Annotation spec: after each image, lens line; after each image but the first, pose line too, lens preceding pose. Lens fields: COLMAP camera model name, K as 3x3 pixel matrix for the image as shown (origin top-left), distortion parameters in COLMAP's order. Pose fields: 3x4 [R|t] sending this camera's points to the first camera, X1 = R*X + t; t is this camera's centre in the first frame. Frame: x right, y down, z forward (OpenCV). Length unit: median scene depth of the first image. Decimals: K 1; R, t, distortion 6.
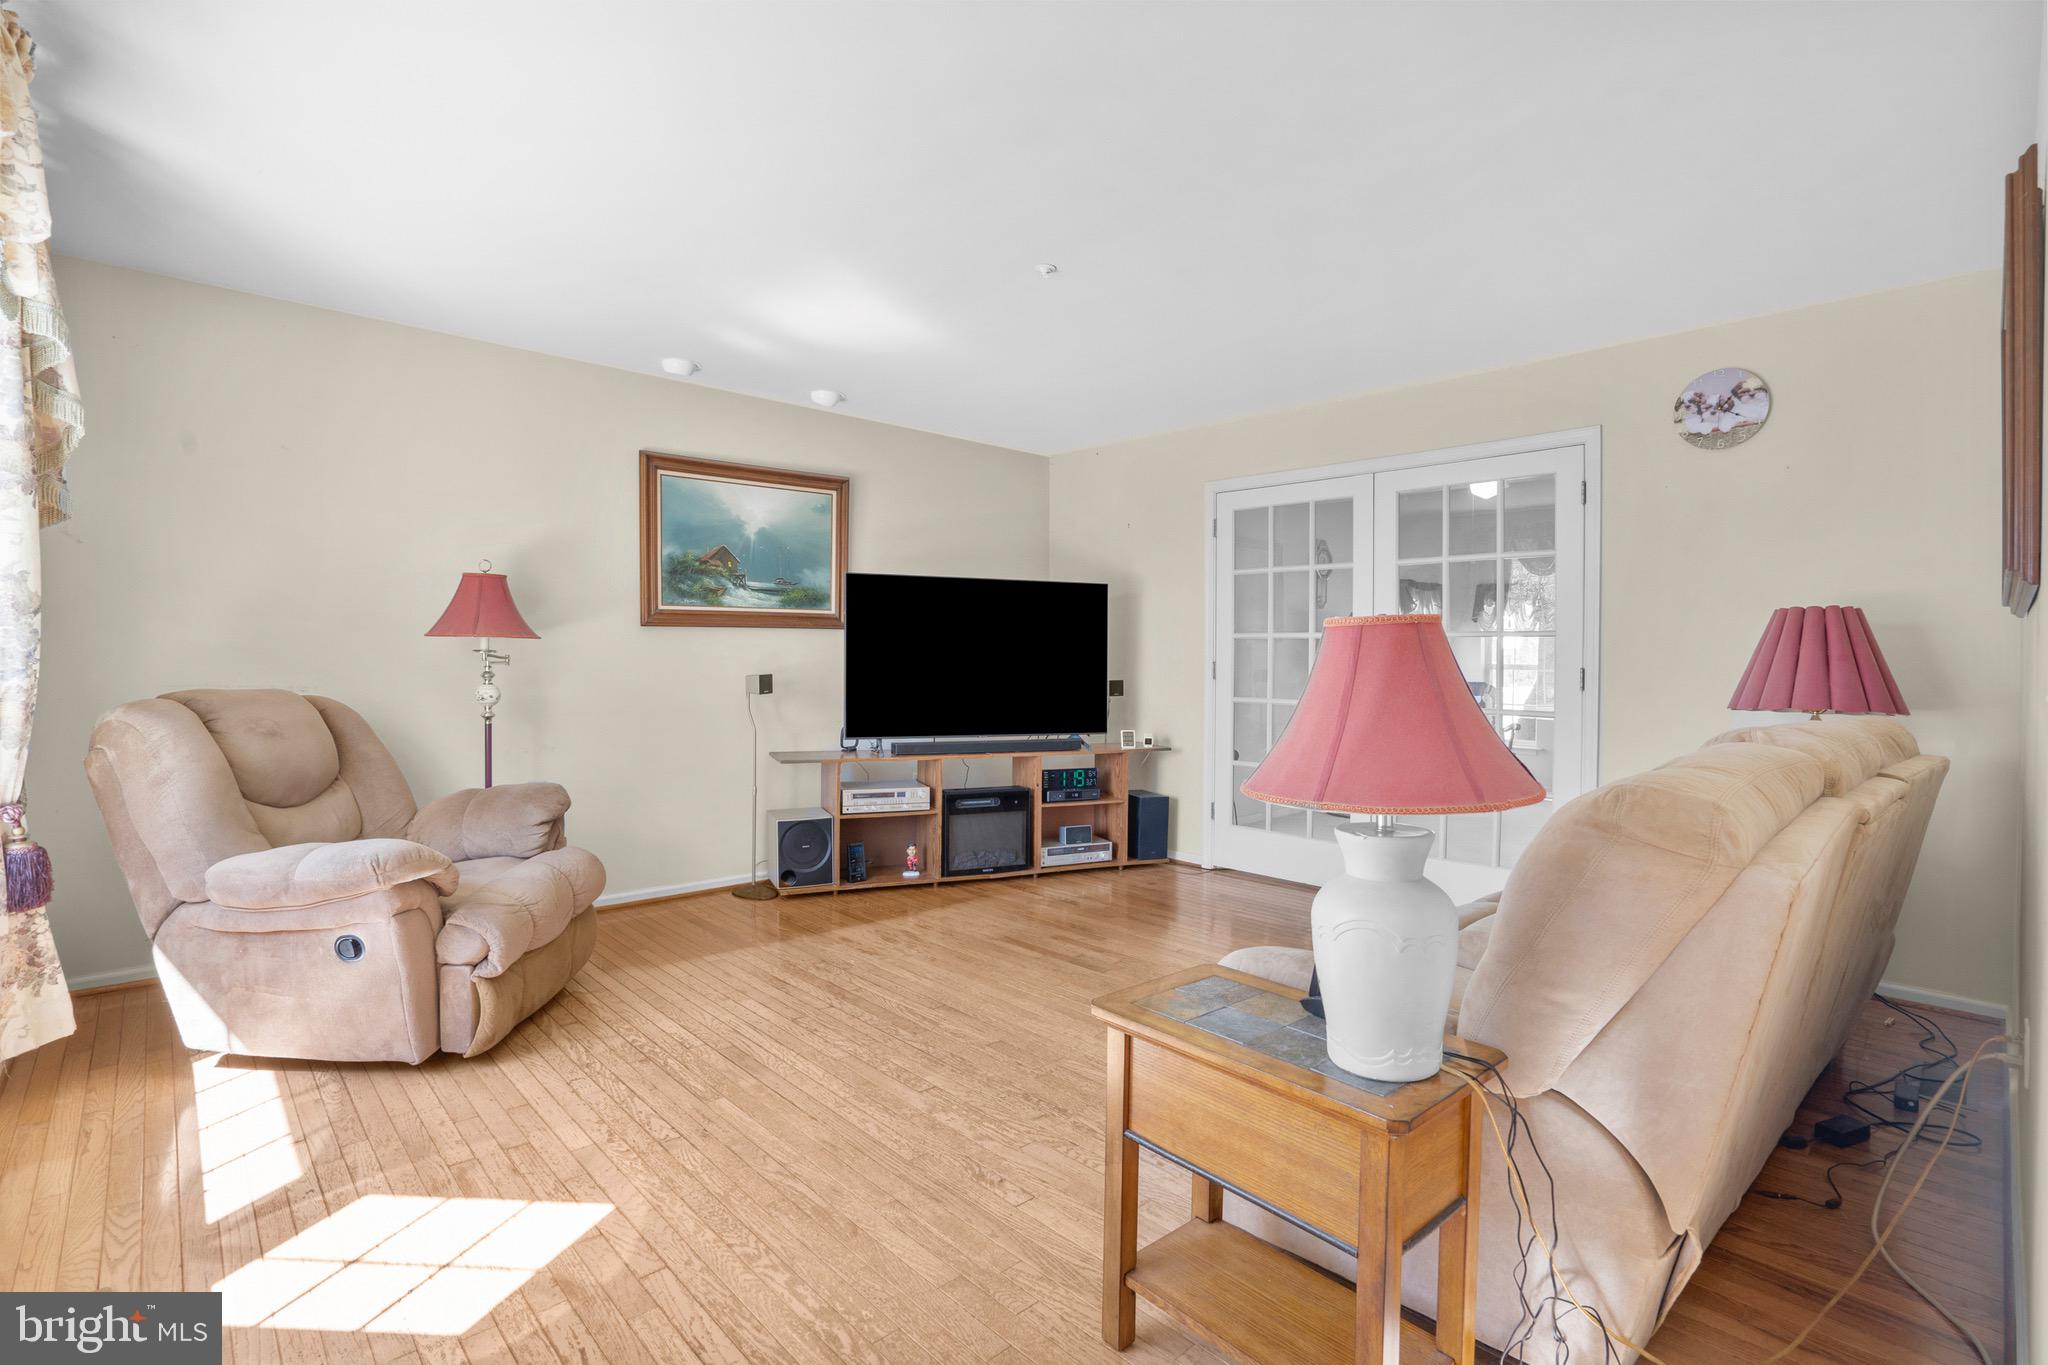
lens RADIAL K [[953.9, 0, 1028.0], [0, 953.9, 665.6], [0, 0, 1]] dist [-0.028813, 0.005039]
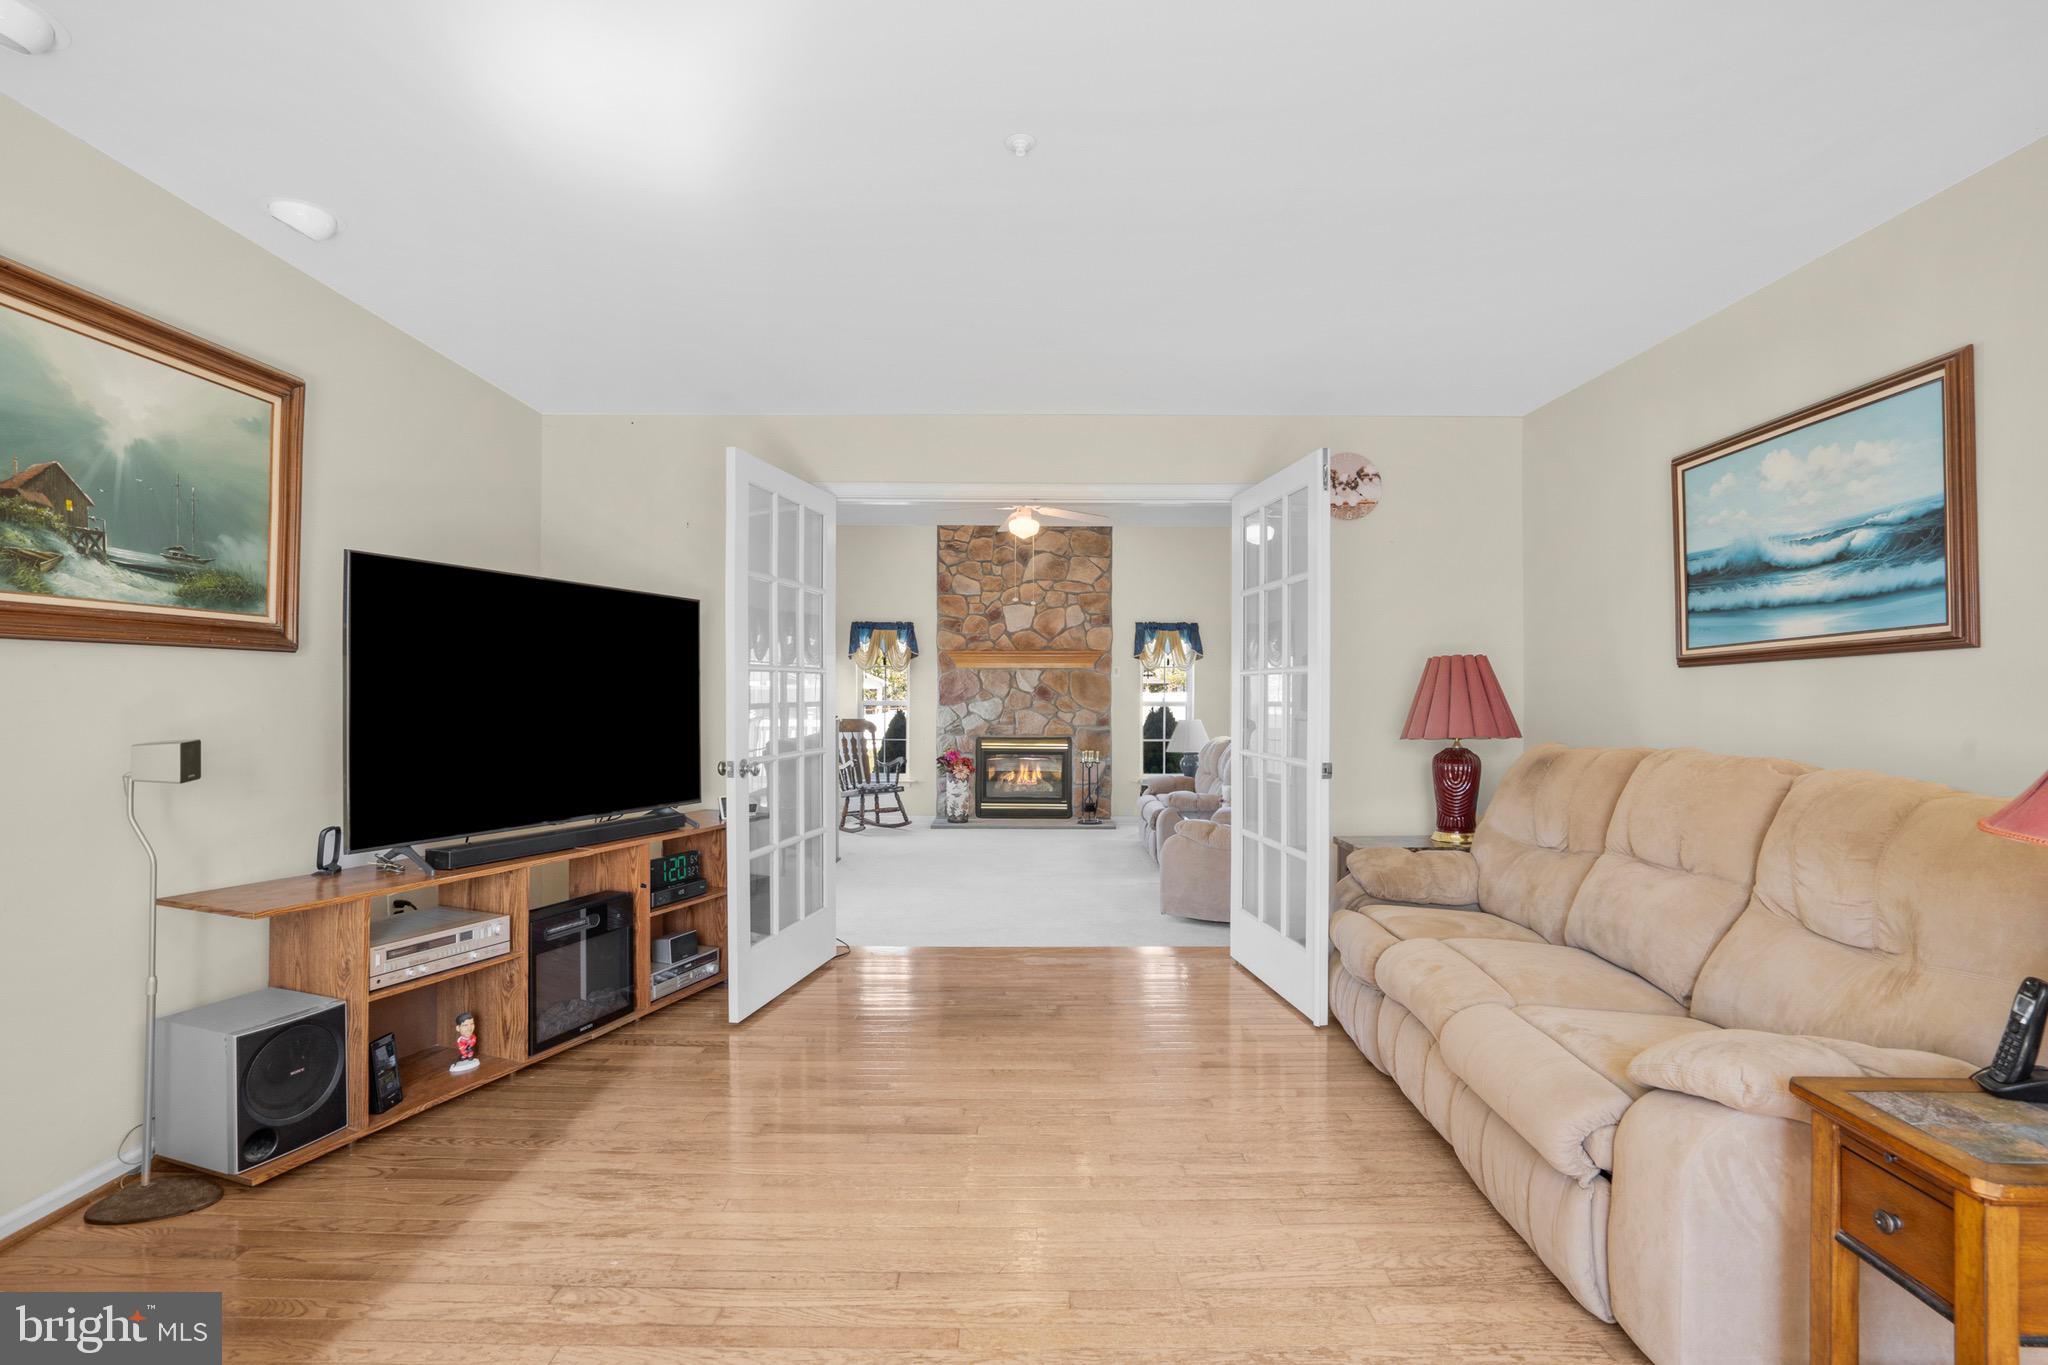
lens RADIAL K [[953.9, 0, 1022.9], [0, 953.9, 689.3], [0, 0, 1]] dist [-0.028813, 0.005039]
pose [[0.692930, -0.001461, 0.721003, -0.318415], [0.013125, 0.999858, -0.010588, -0.006157], [-0.720885, 0.016800, 0.692851, 0.352813]]
